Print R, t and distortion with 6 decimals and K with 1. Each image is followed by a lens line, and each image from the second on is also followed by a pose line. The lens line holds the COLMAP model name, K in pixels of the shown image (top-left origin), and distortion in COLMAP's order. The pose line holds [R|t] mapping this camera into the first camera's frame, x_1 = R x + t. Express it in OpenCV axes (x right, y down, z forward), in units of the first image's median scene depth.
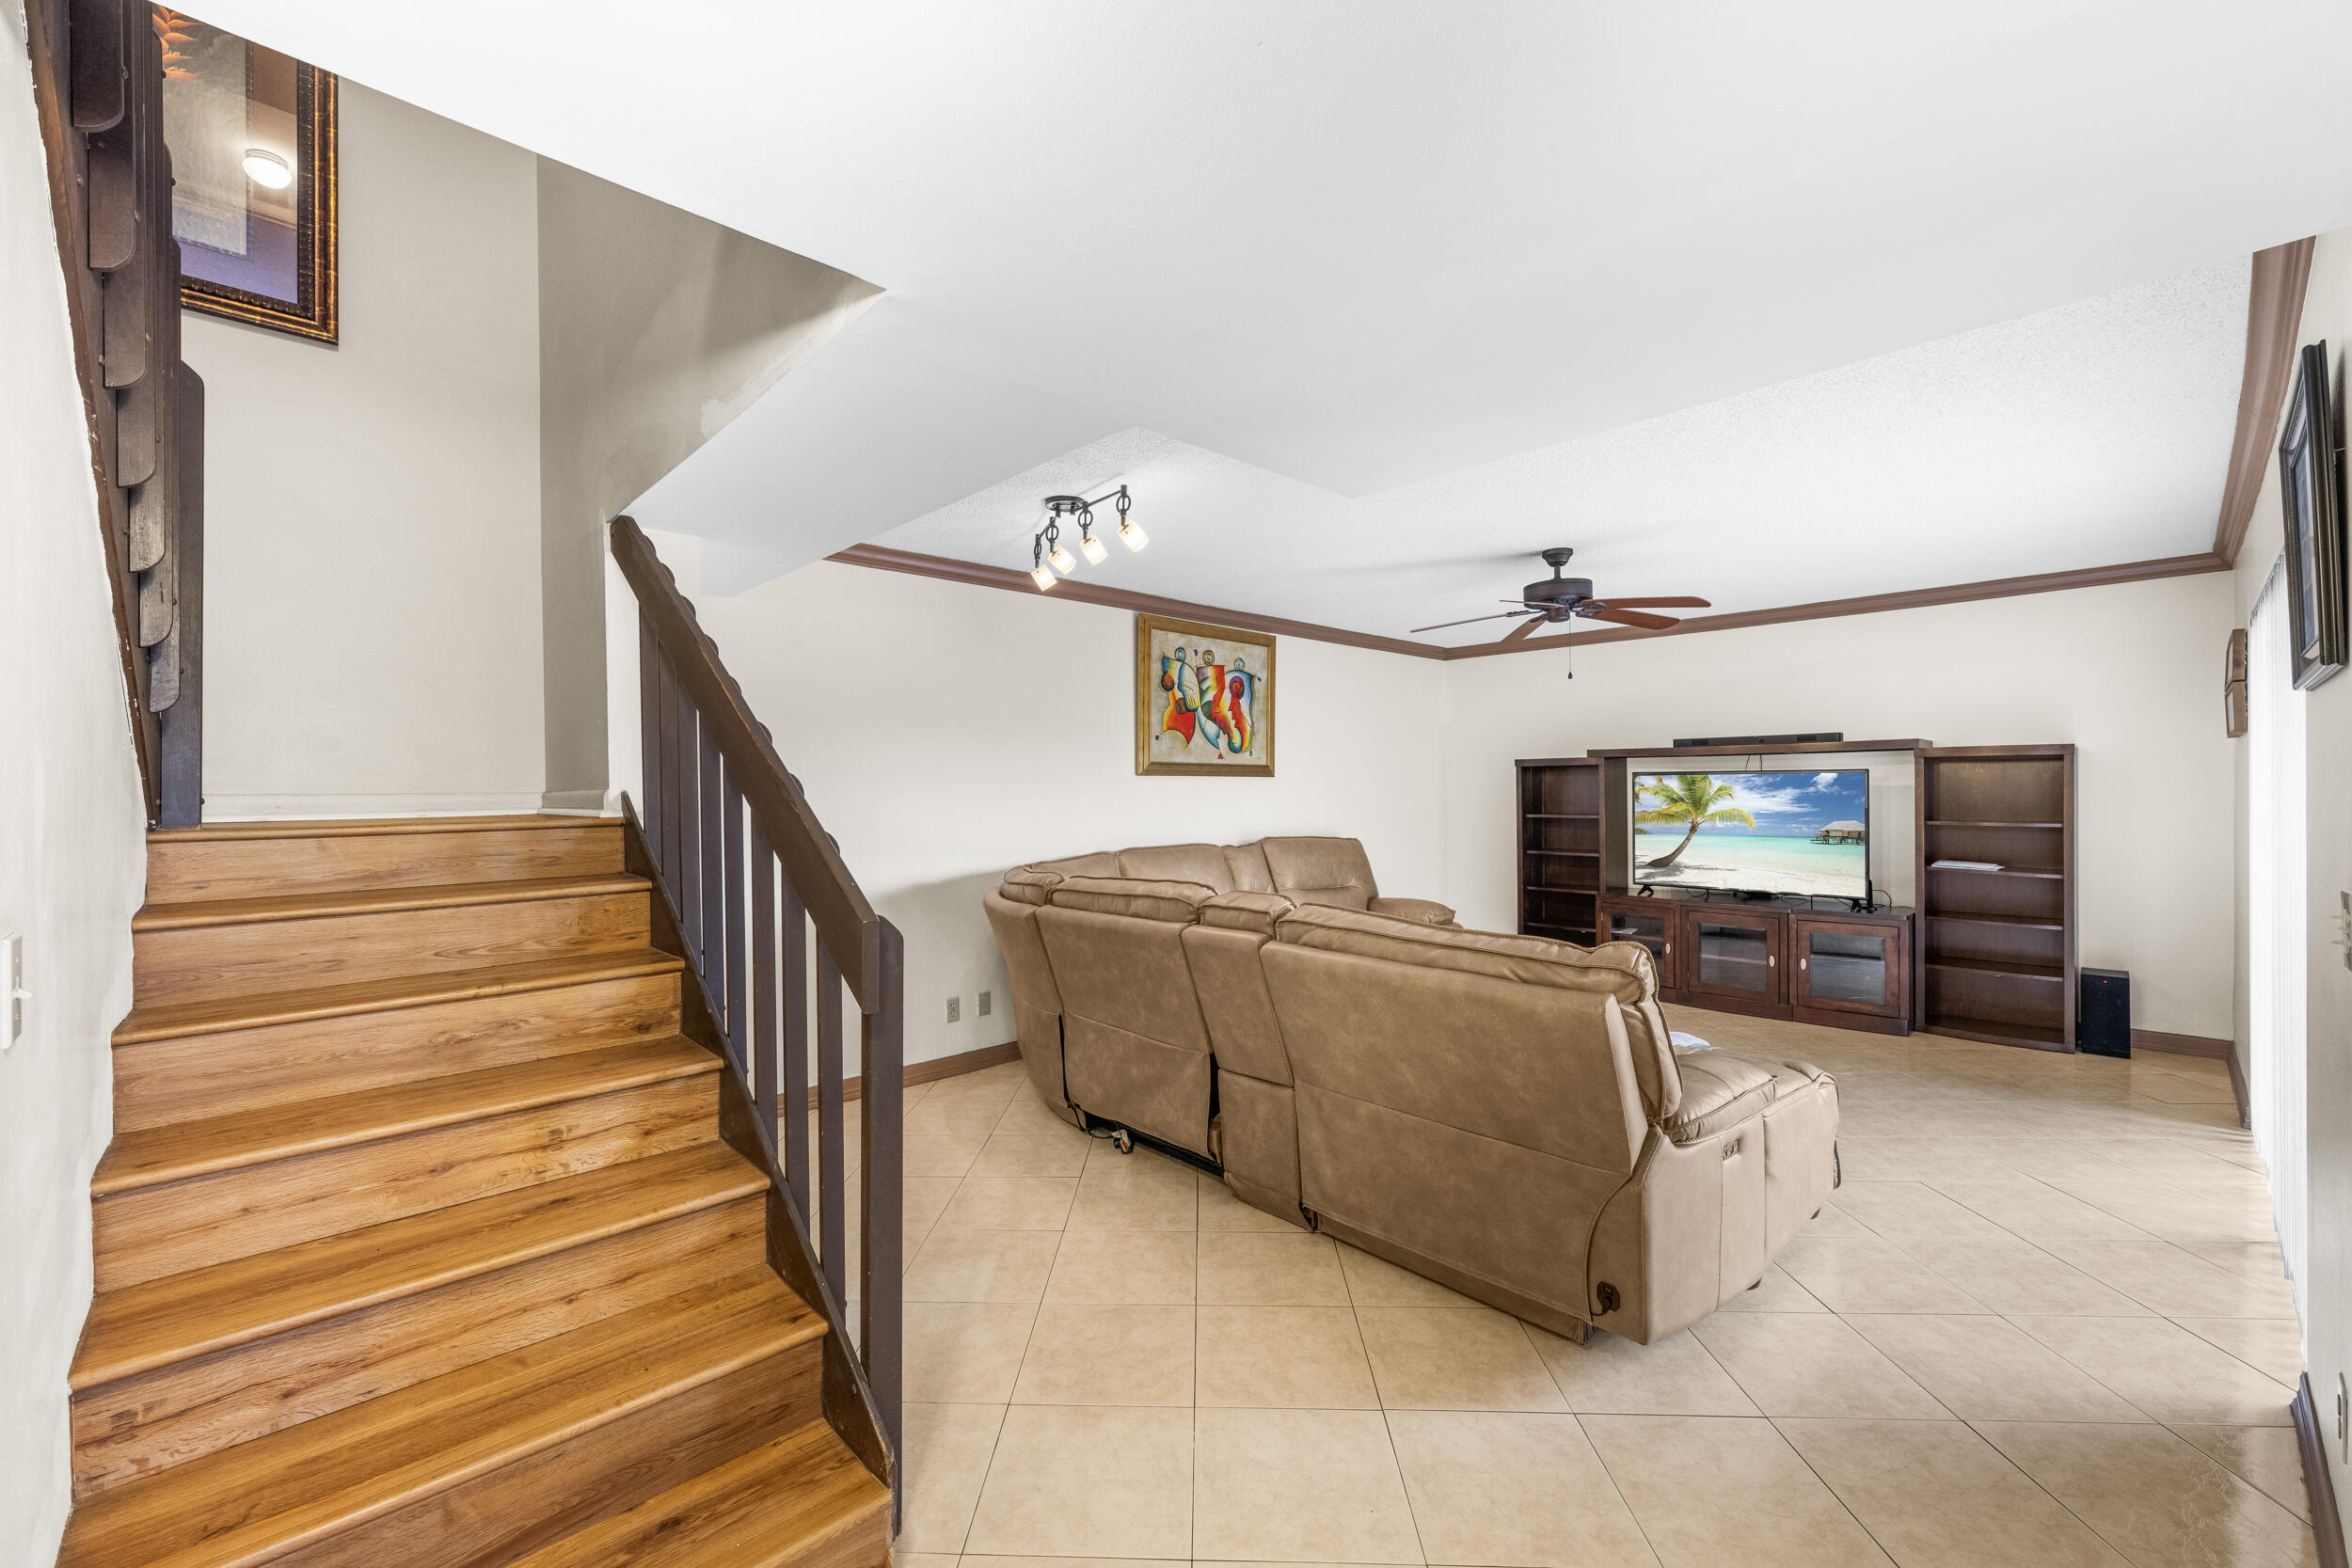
lens RADIAL K [[935.9, 0, 1166.8], [0, 935.9, 789.4], [0, 0, 1]] dist [-0.008632, 0.001736]
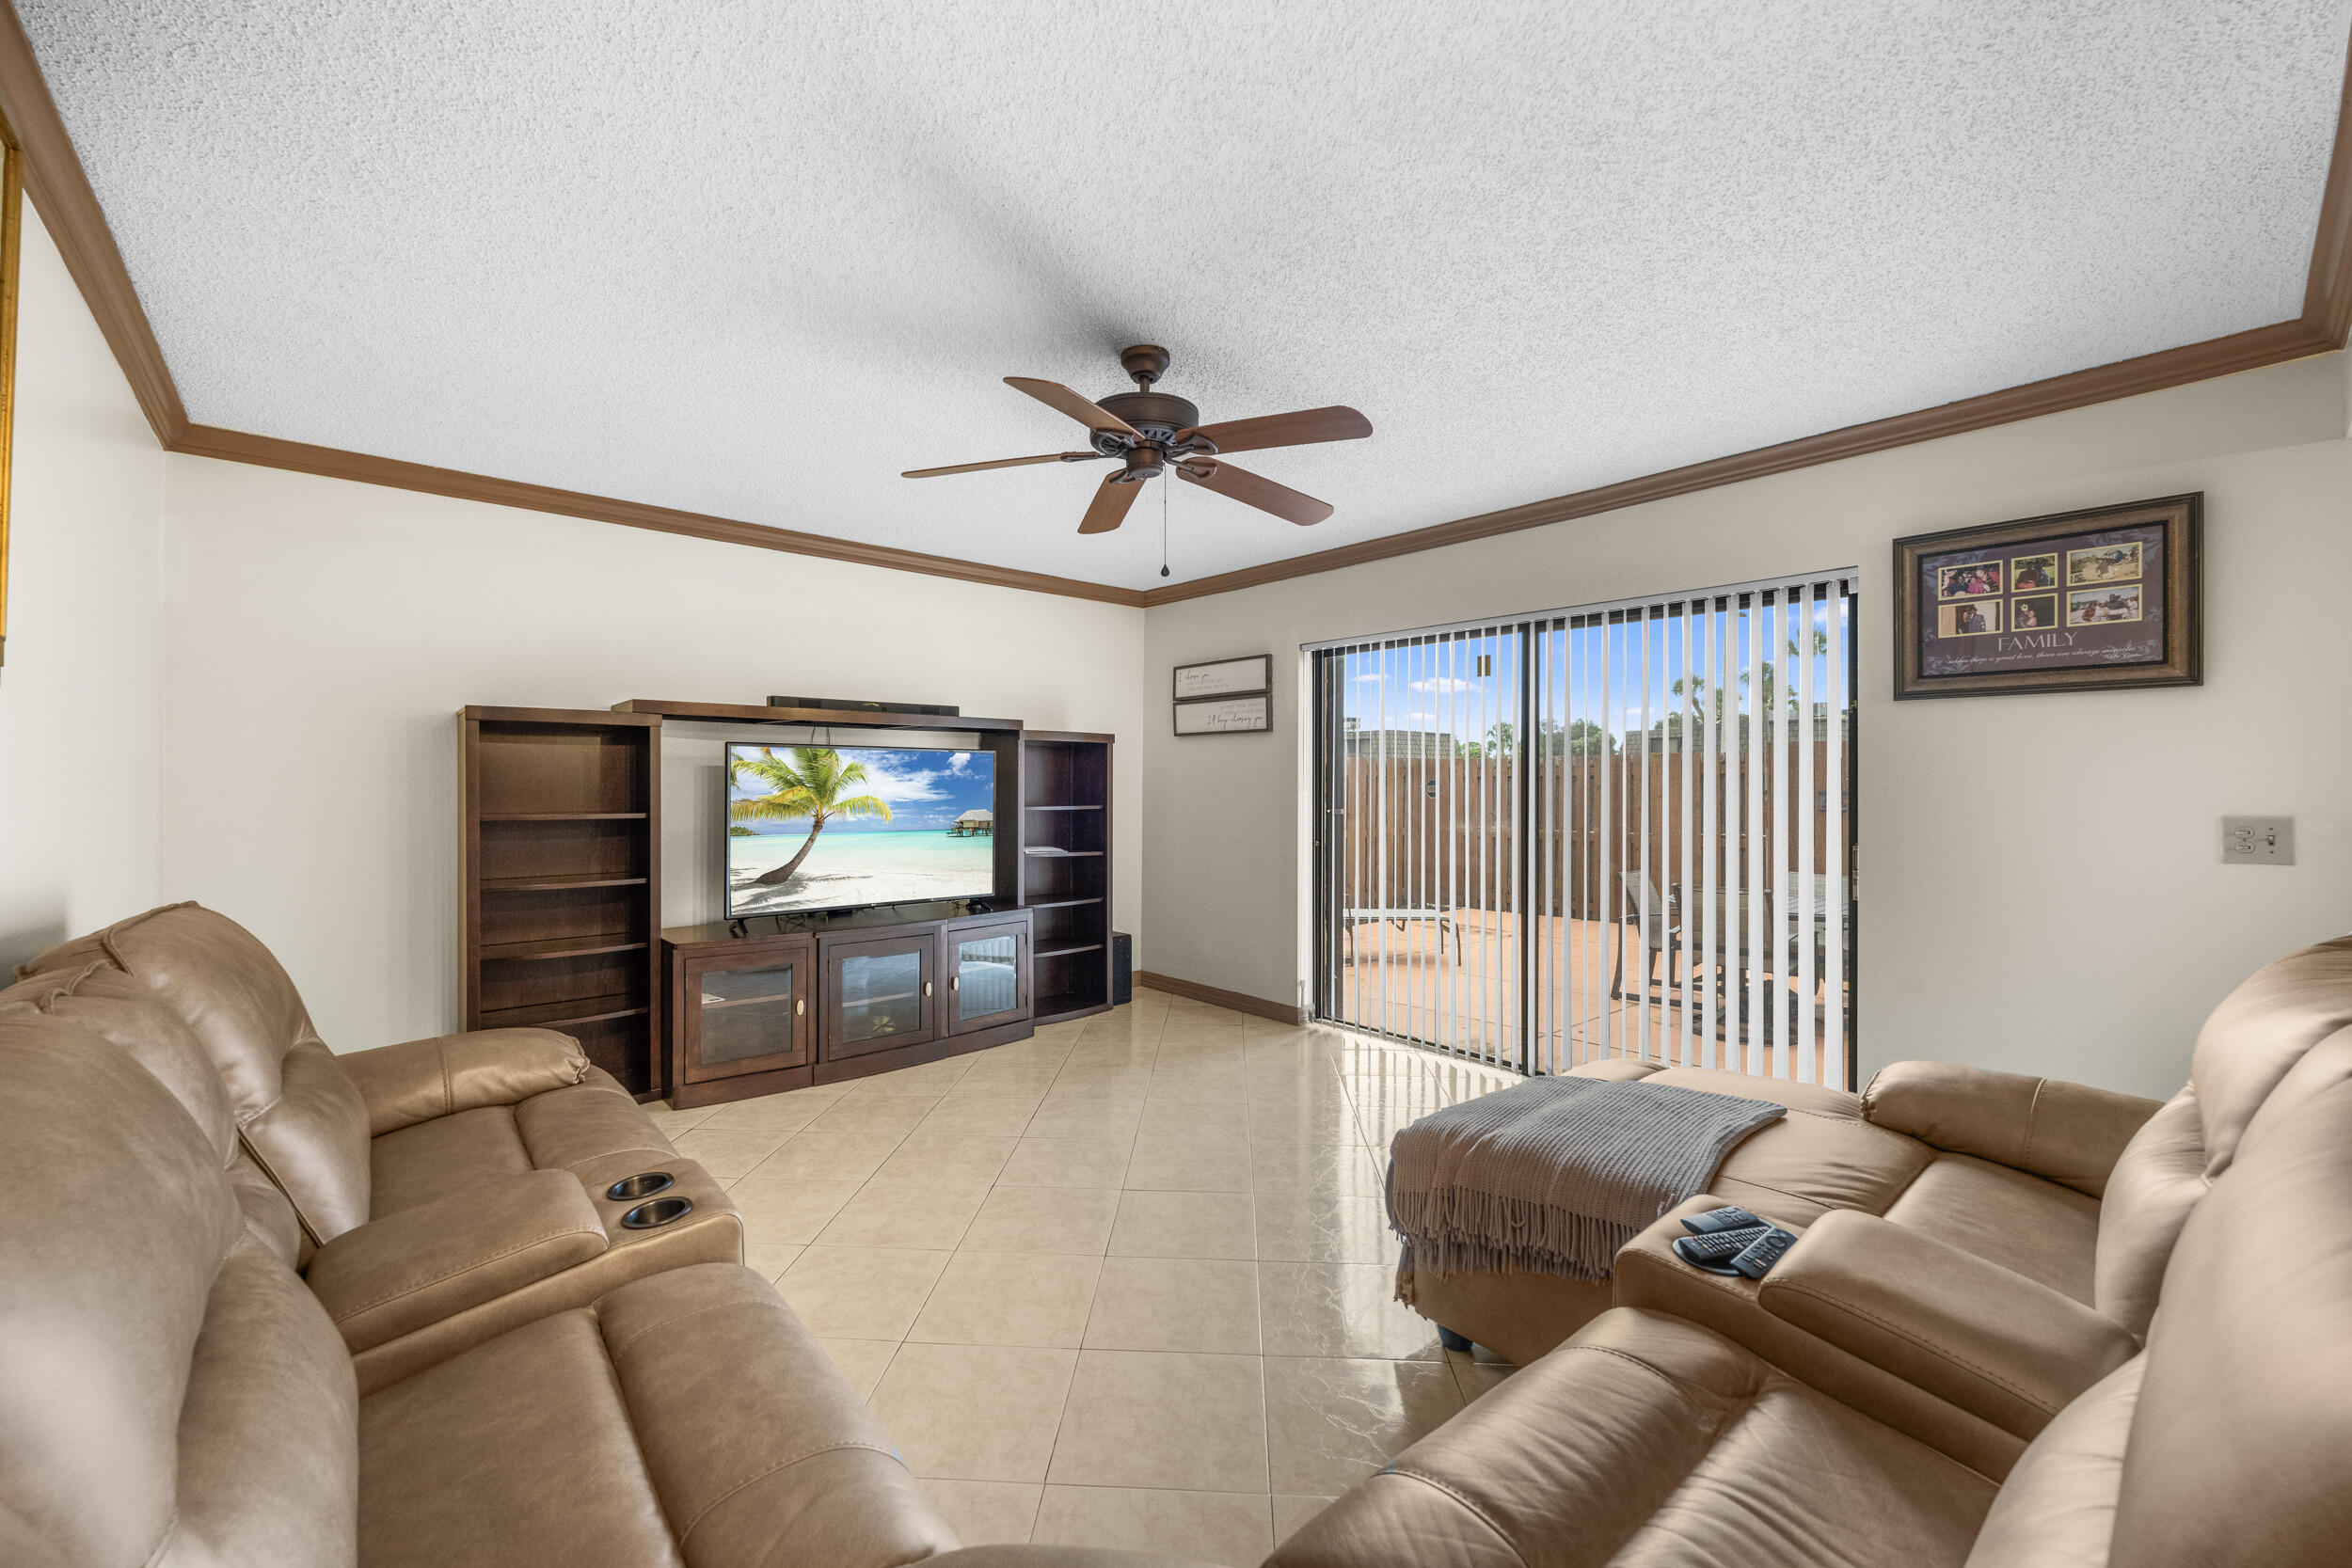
lens RADIAL K [[935.9, 0, 1158.8], [0, 935.9, 780.7], [0, 0, 1]] dist [-0.008632, 0.001736]
pose [[0.033286, 0.010552, 0.999390, -0.129815], [-0.001312, 0.999944, -0.010514, 0.015942], [-0.999445, -0.000961, 0.033298, 0.752022]]
